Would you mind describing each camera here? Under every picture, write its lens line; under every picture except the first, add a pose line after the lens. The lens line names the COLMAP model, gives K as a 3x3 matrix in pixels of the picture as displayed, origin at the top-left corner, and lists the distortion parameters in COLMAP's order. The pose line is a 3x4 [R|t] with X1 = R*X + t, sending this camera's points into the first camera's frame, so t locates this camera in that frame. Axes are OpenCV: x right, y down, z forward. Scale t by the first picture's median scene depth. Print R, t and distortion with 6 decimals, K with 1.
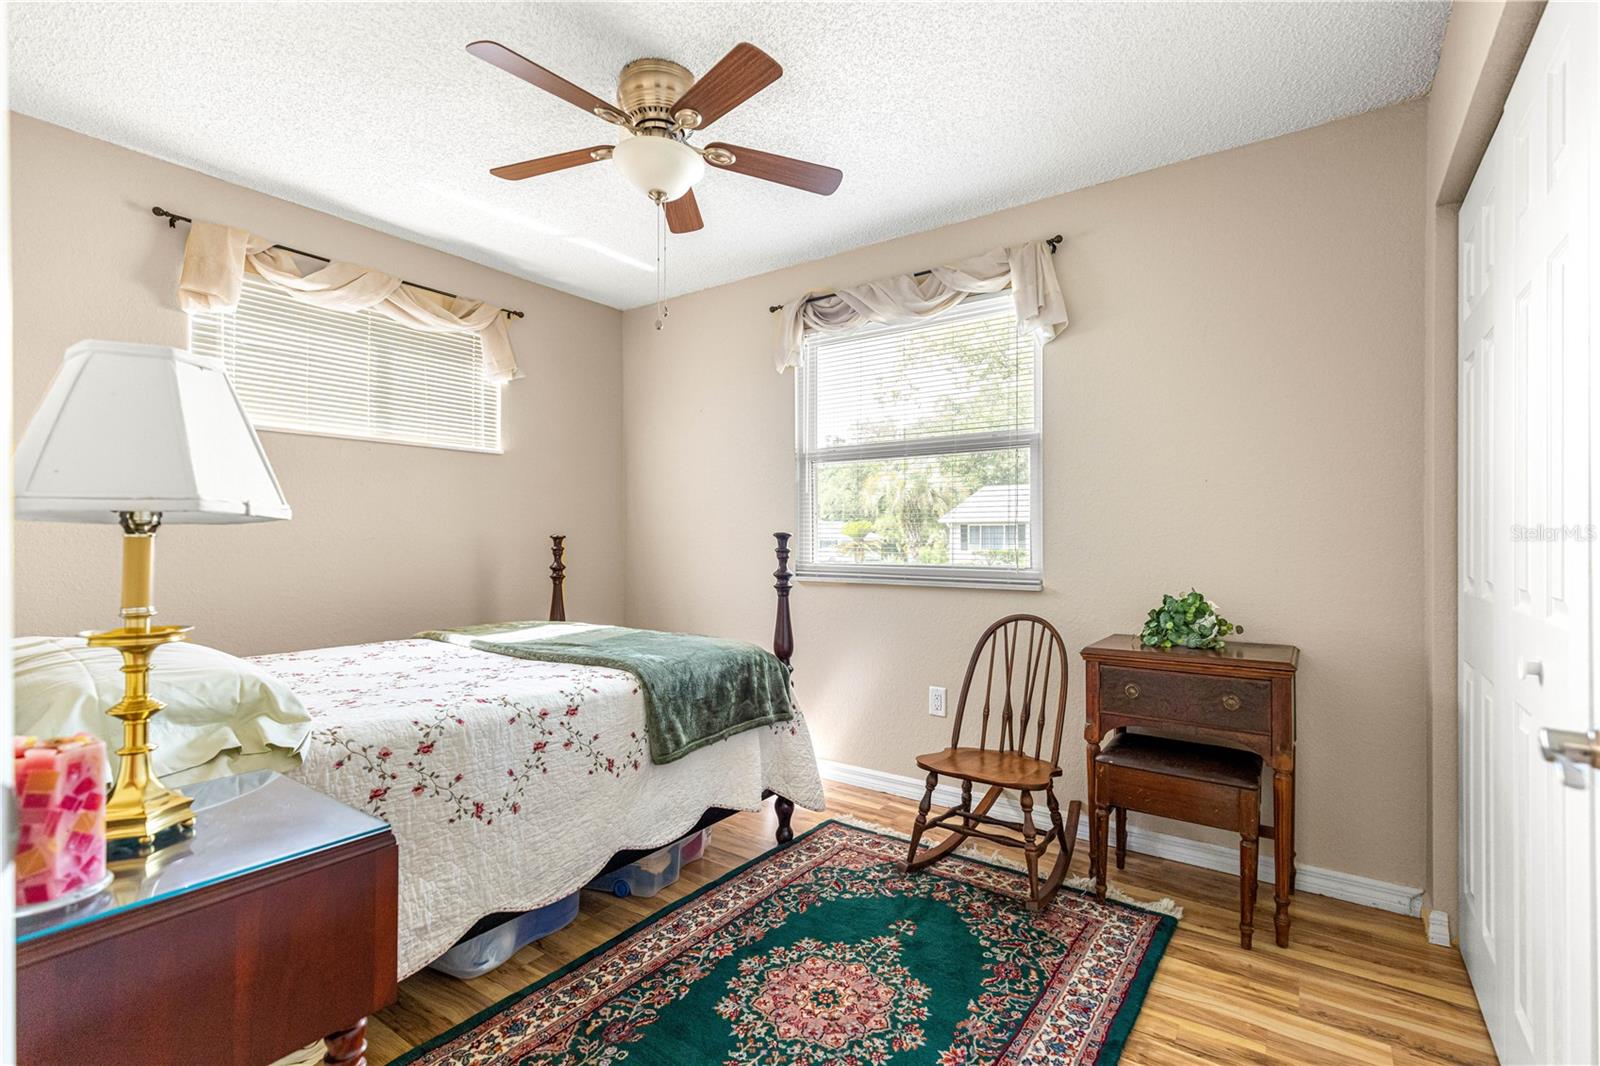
lens RADIAL K [[718.4, 0, 805.5], [0, 718.4, 535.8], [0, 0, 1]] dist [0.002815, -0.000825]
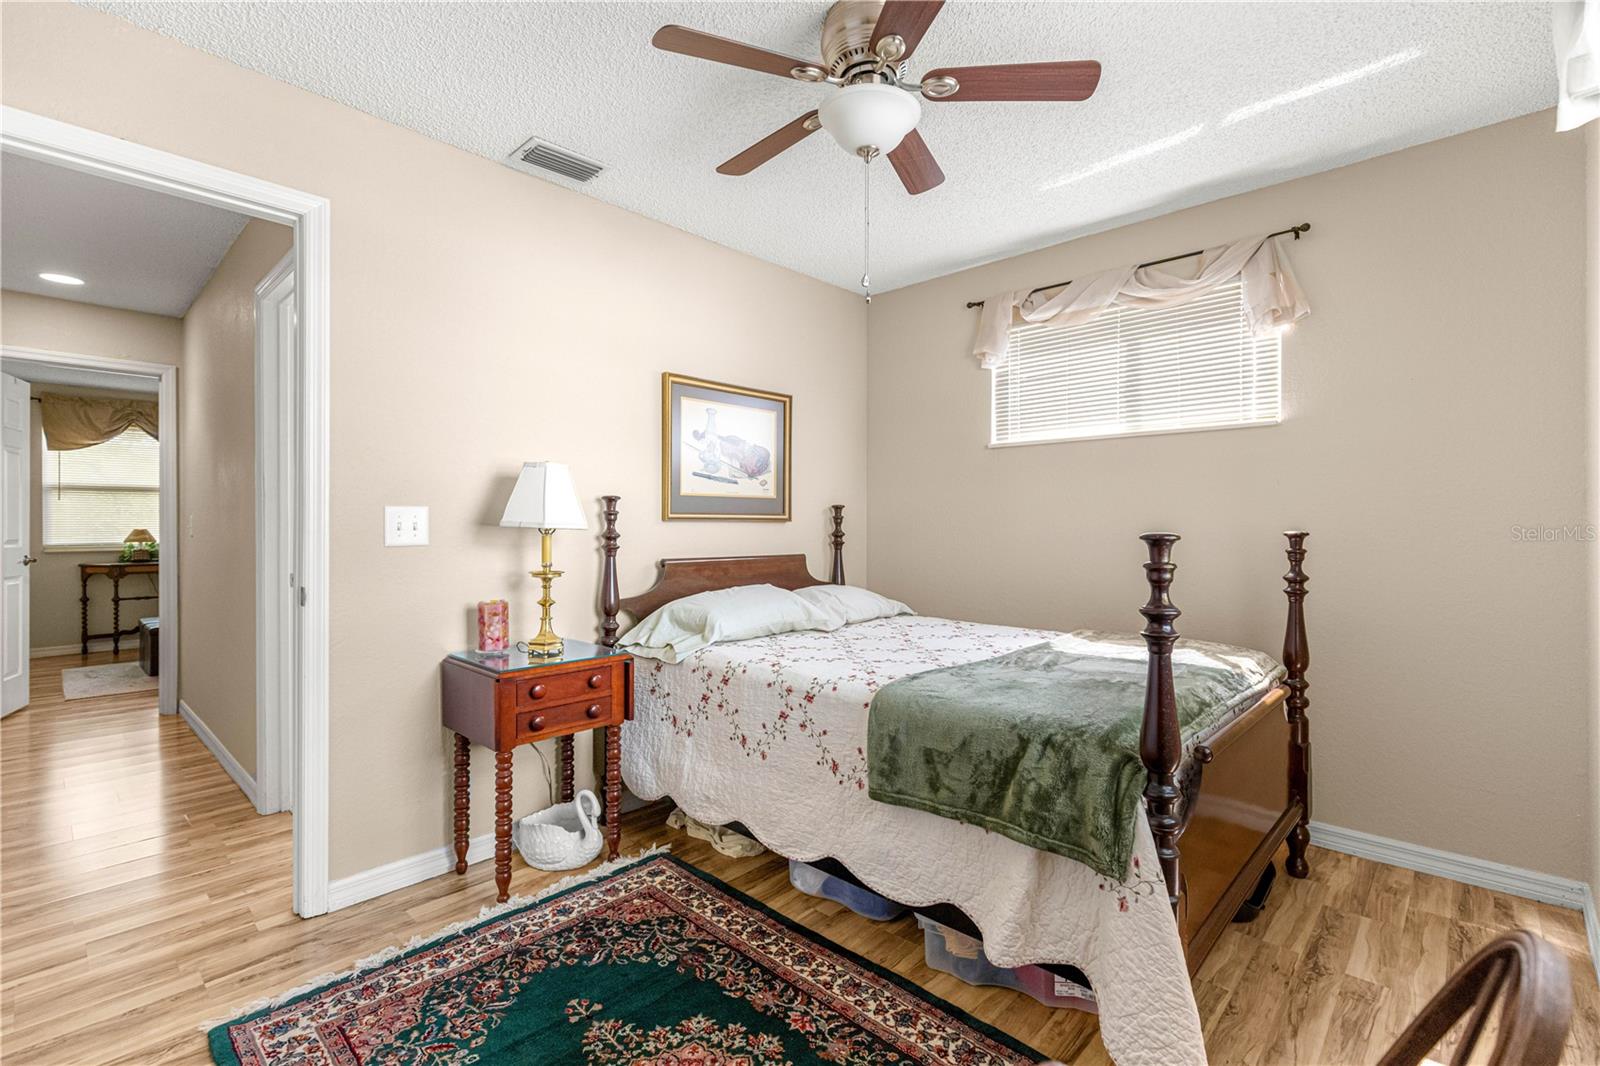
lens RADIAL K [[718.4, 0, 805.8], [0, 718.4, 522.1], [0, 0, 1]] dist [0.002815, -0.000825]
pose [[-0.135080, -0.002303, -0.990832, 0.728283], [0.003024, 0.999992, -0.002736, -0.017320], [0.990830, -0.003366, -0.135072, 1.110872]]
